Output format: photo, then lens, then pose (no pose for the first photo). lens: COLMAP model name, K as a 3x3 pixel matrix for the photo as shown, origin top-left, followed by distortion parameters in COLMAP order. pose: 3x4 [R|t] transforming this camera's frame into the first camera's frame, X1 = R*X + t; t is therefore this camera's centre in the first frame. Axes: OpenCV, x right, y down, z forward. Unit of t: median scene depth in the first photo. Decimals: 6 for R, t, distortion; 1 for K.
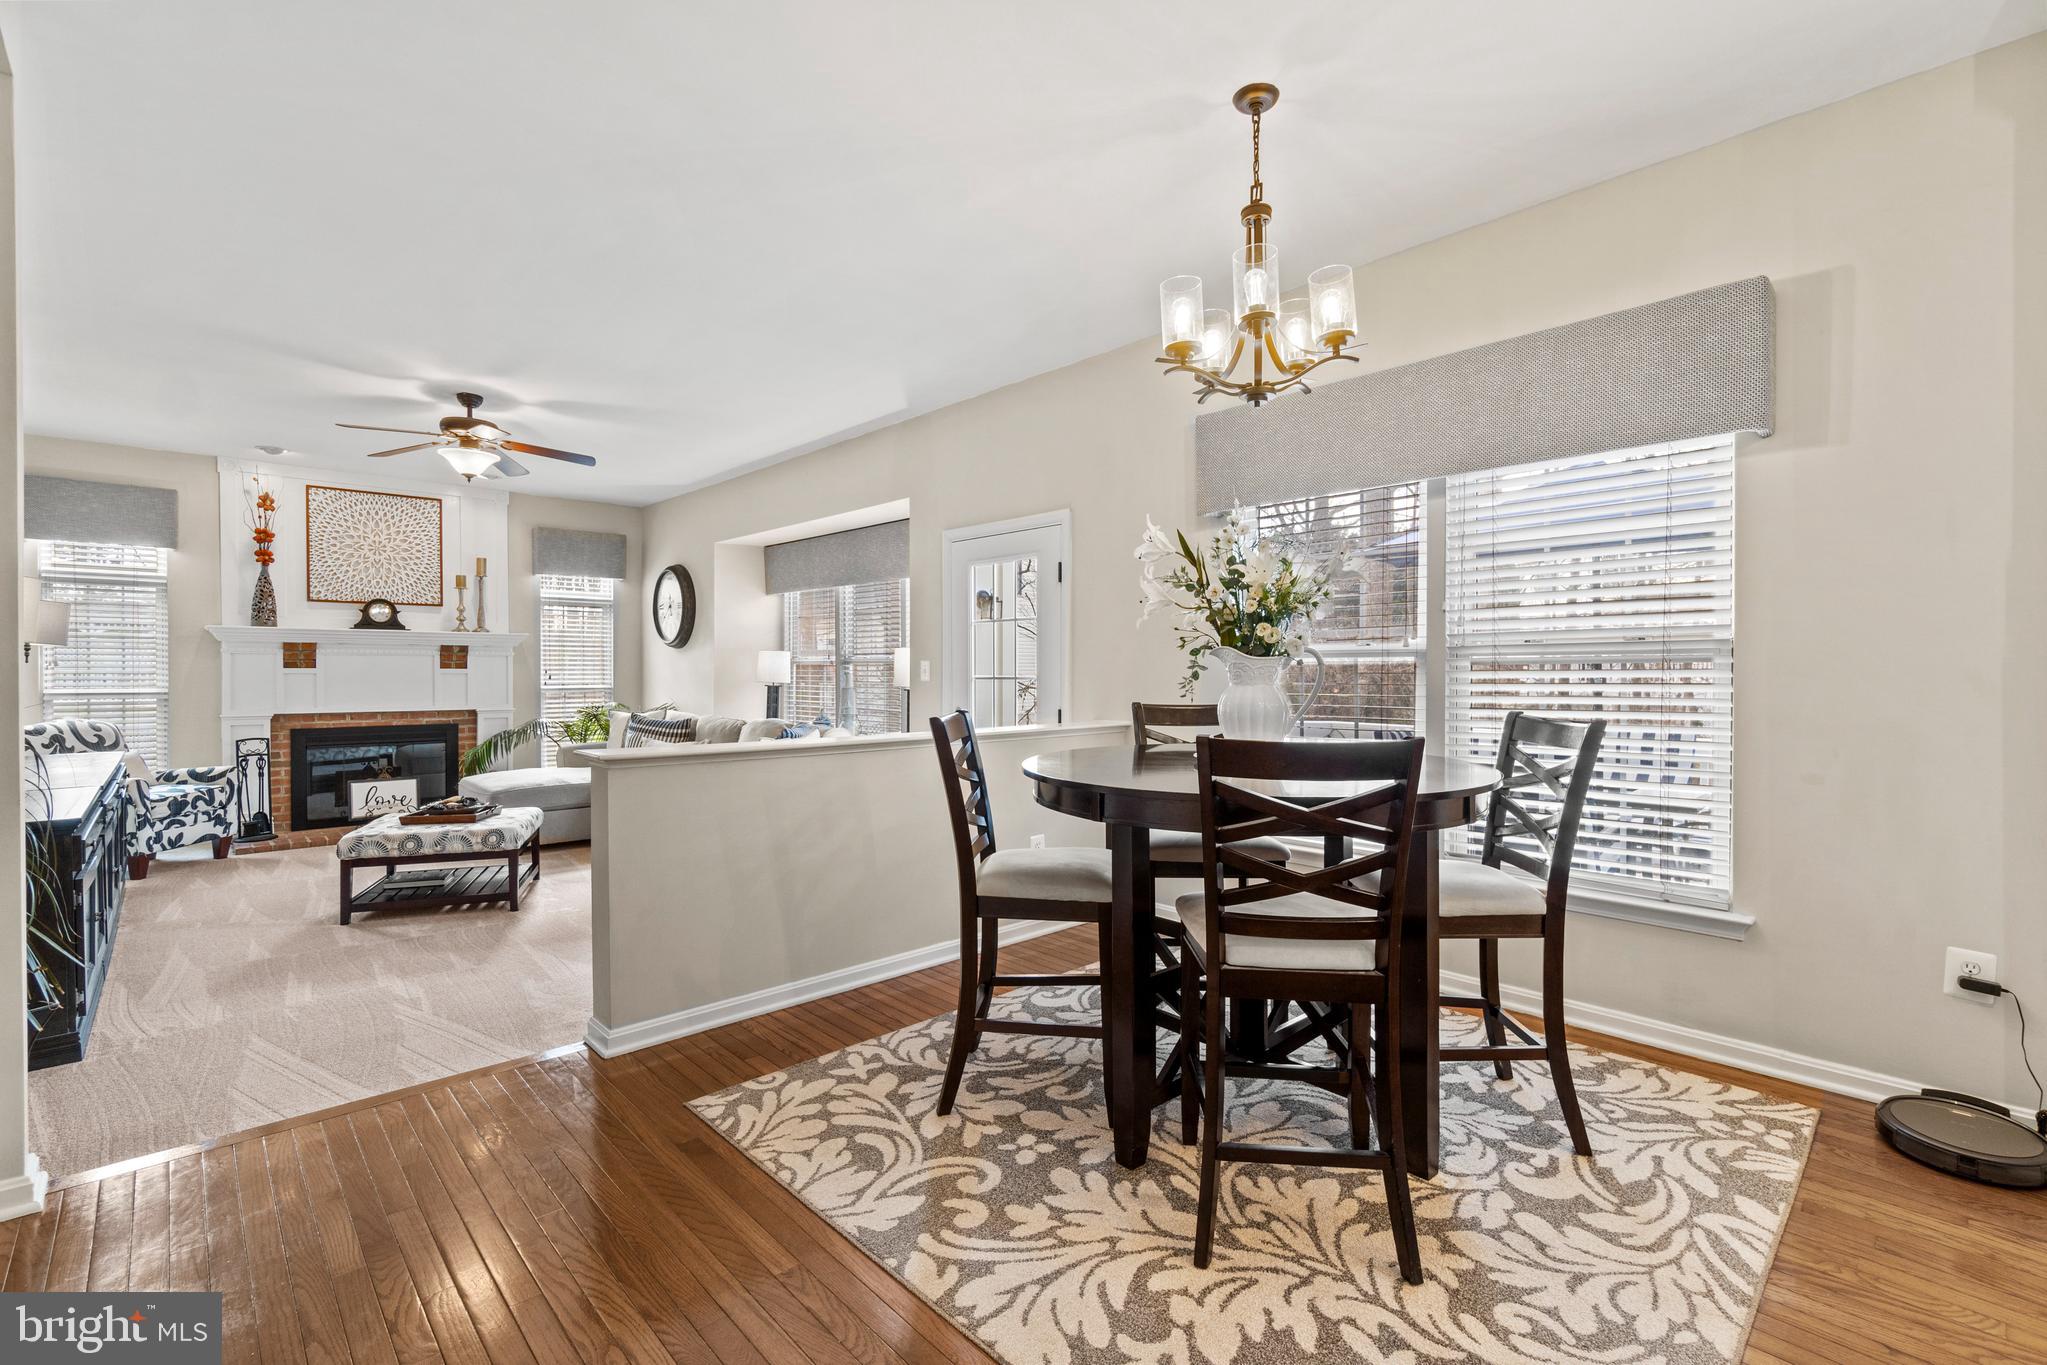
lens RADIAL K [[898.3, 0, 1021.6], [0, 898.3, 680.4], [0, 0, 1]] dist [0.001035, -0.000841]
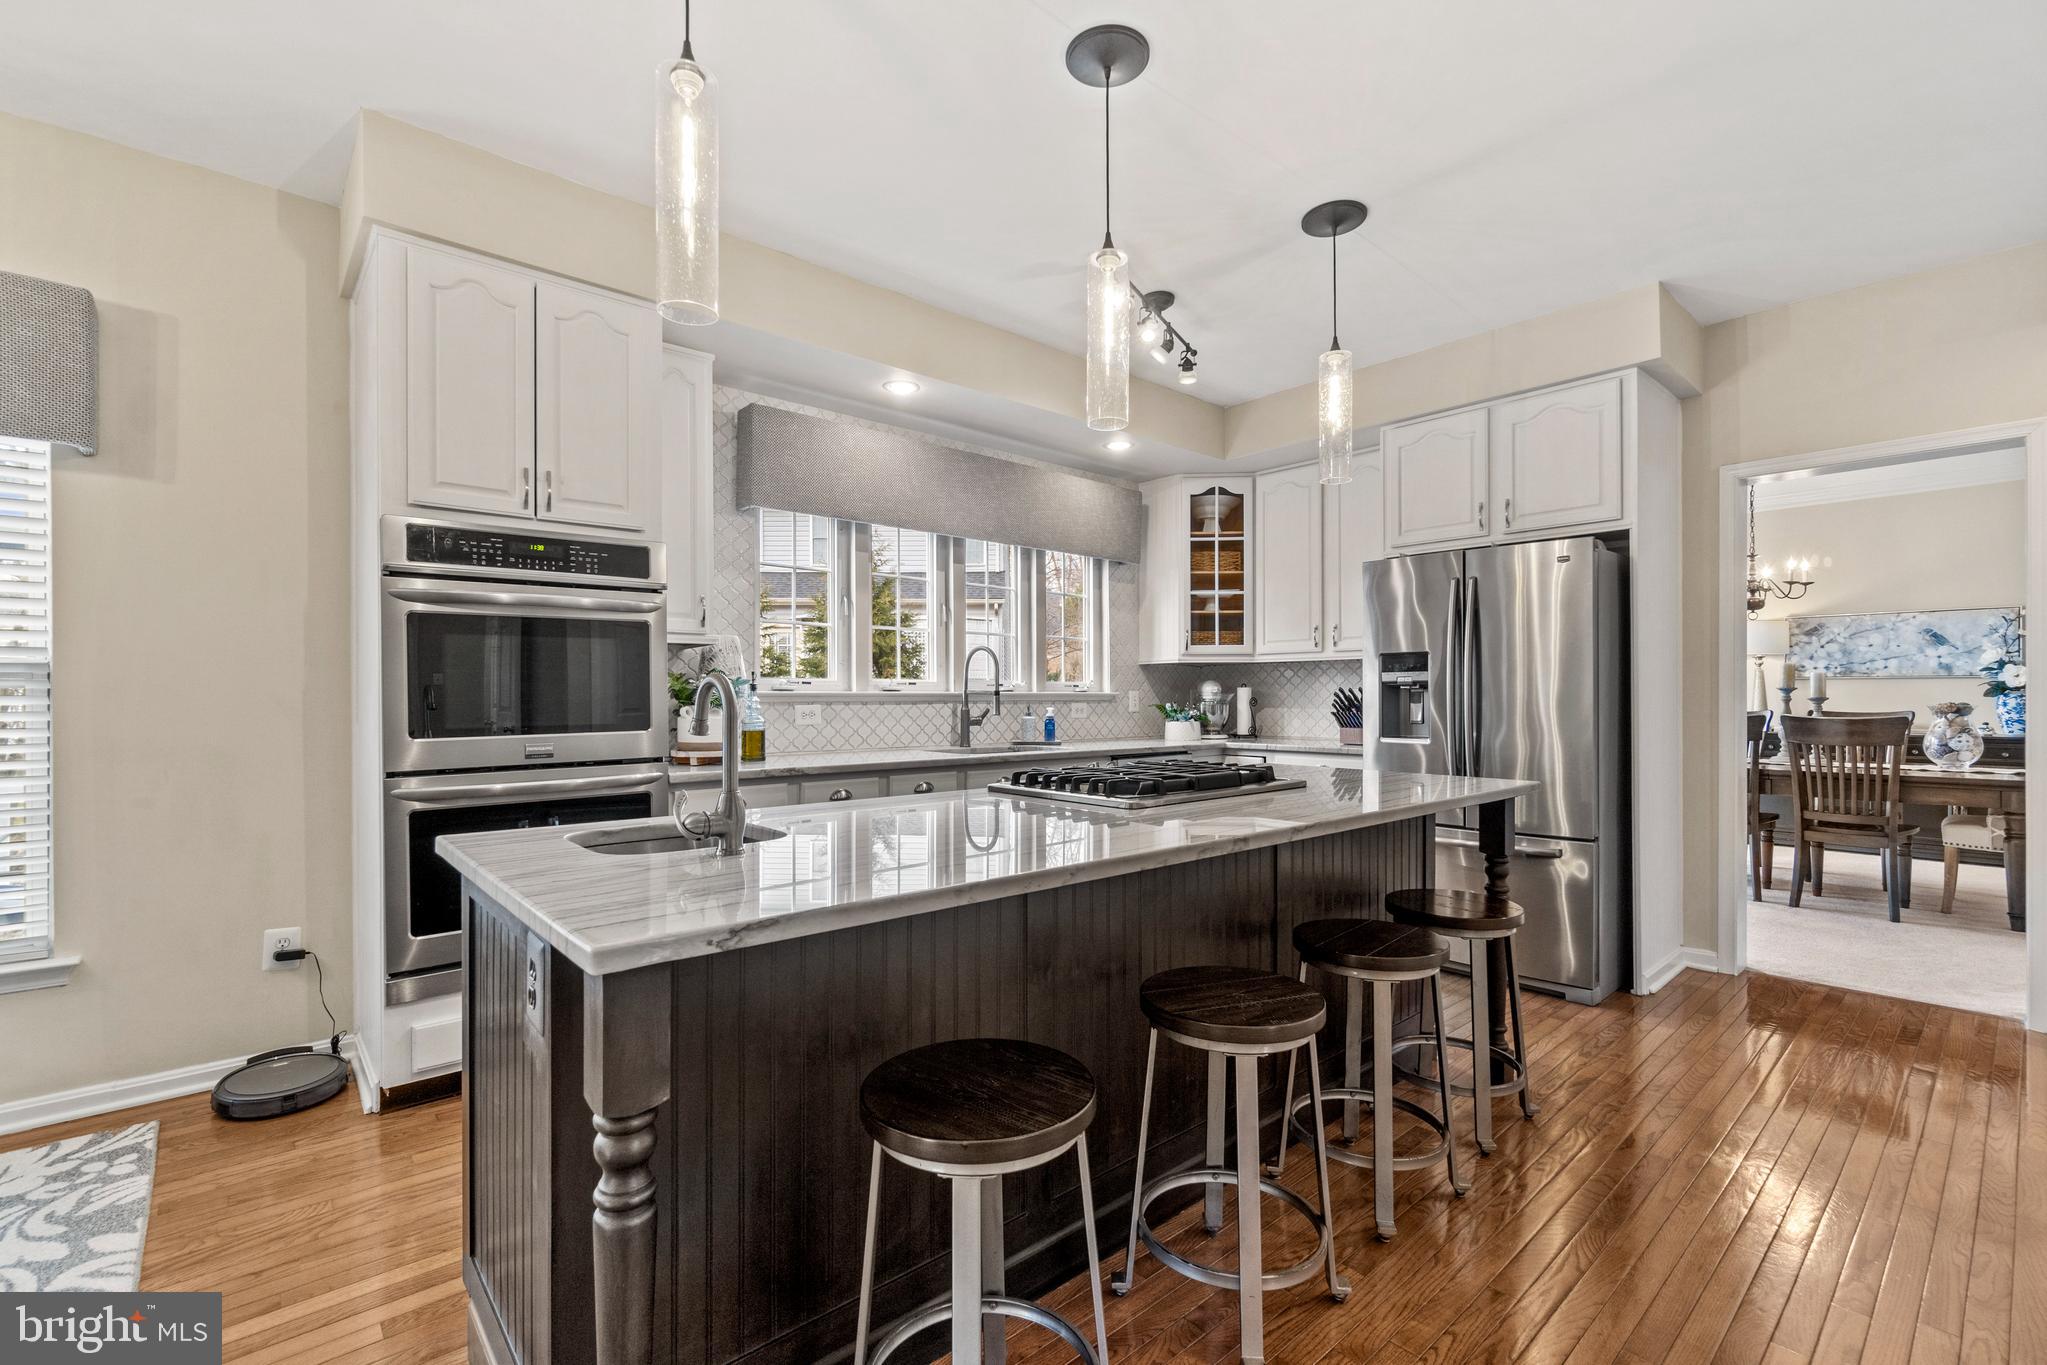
lens RADIAL K [[898.3, 0, 1031.8], [0, 898.3, 702.3], [0, 0, 1]] dist [0.001035, -0.000841]
pose [[0.025931, -0.012887, 0.999581, -0.043117], [0.008690, 0.999882, 0.012666, -0.003300], [-0.999626, 0.008358, 0.026039, -0.014638]]
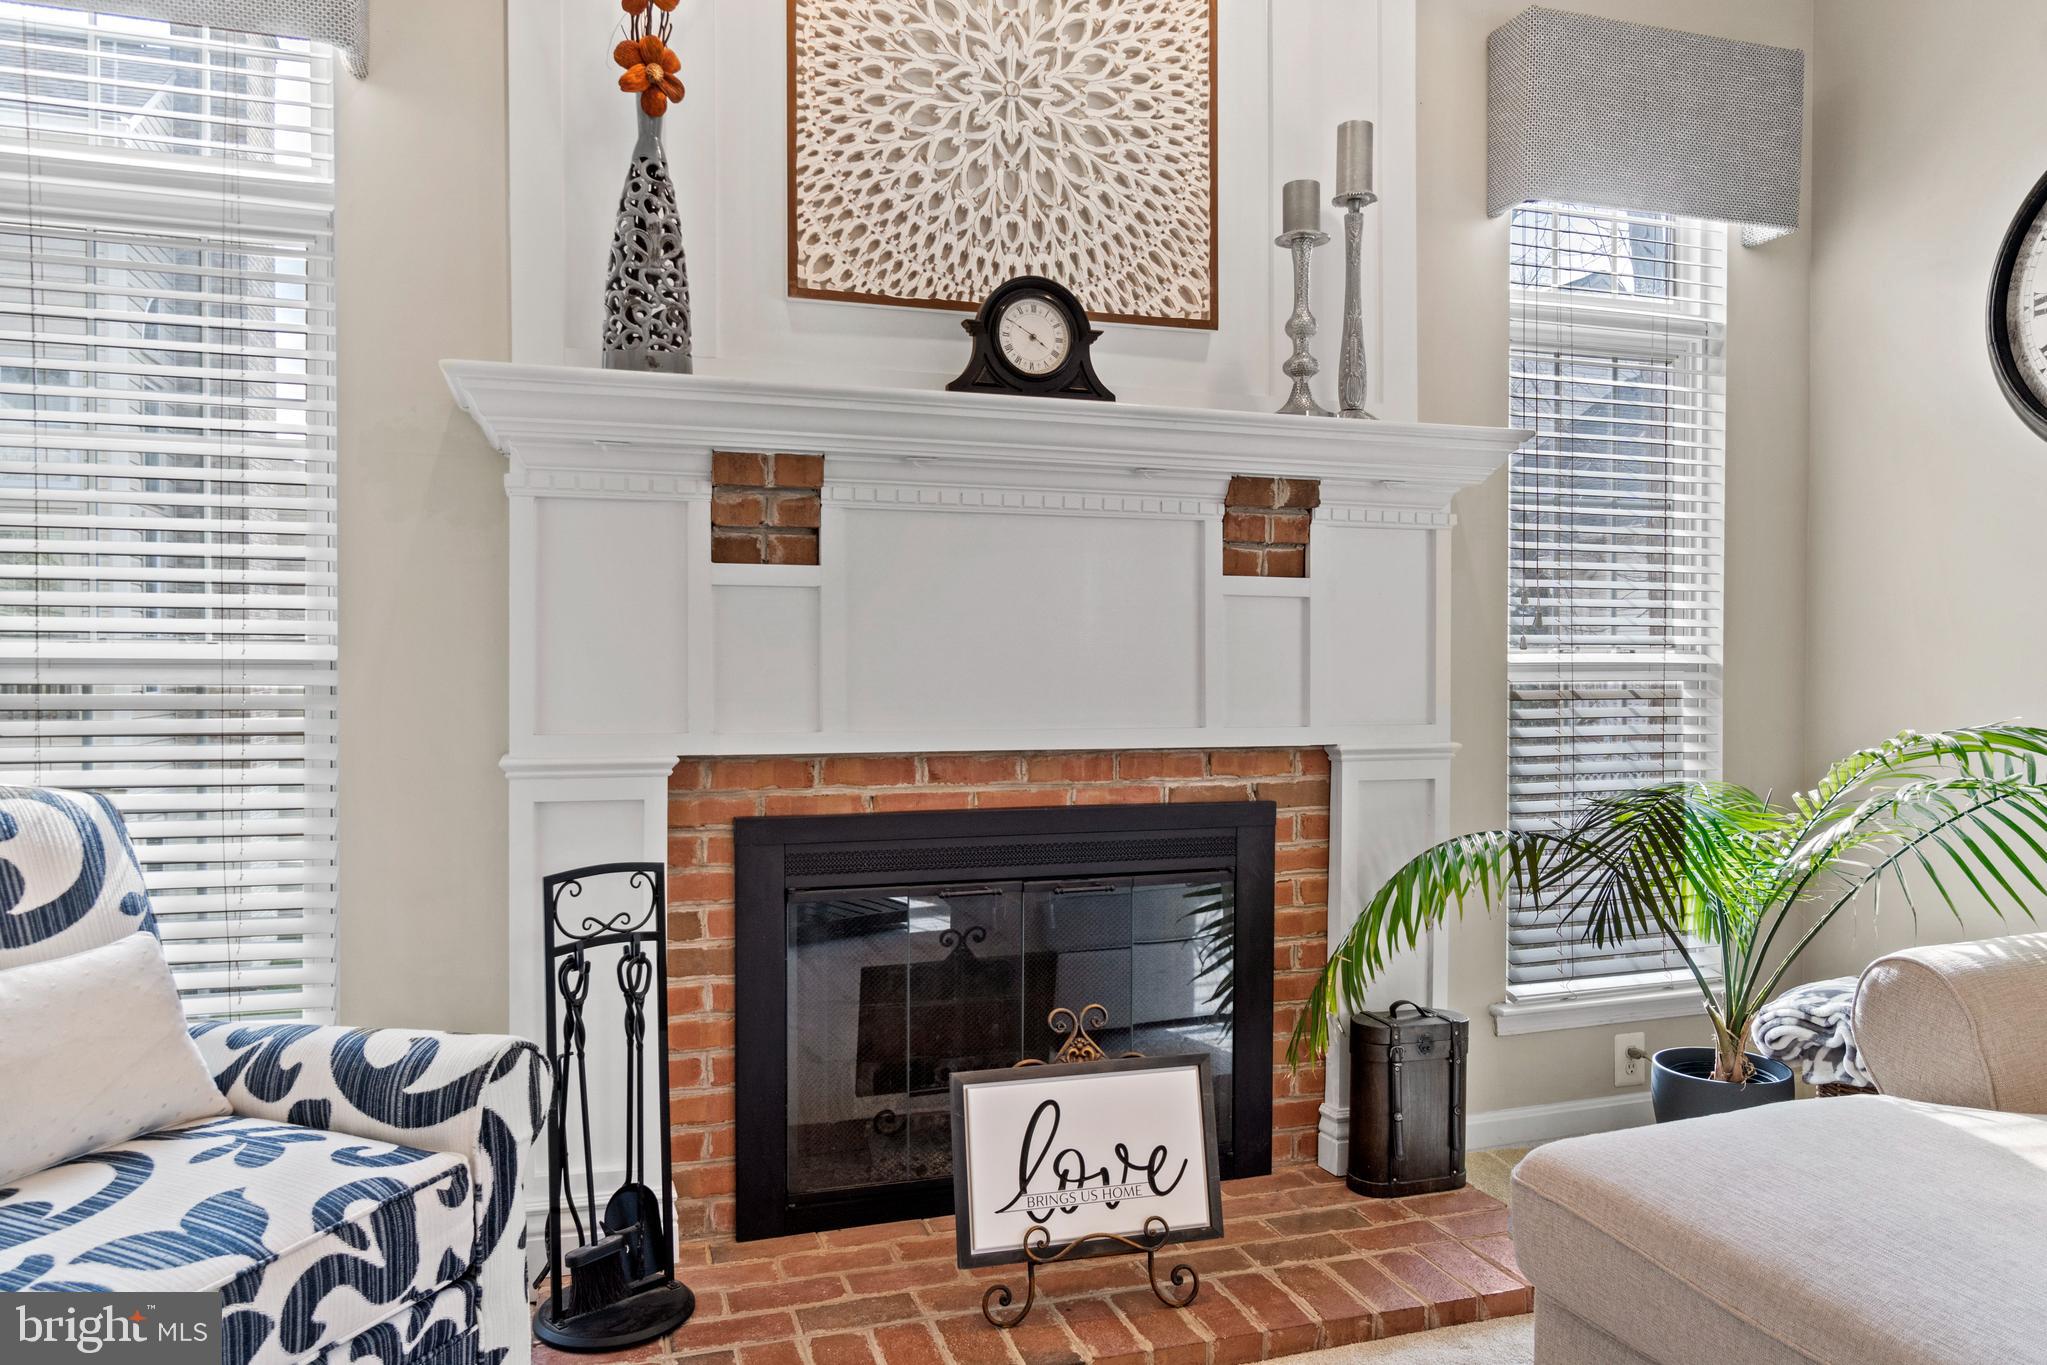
lens RADIAL K [[1394.7, 0, 1032.8], [0, 1394.7, 677.7], [0, 0, 1]] dist [-0.004390, -0.002176]
pose [[0.904537, 0.001678, -0.426391, -0.660127], [-0.002667, 0.999995, -0.001722, 0.019128], [0.426386, 0.002695, 0.904537, 0.789599]]
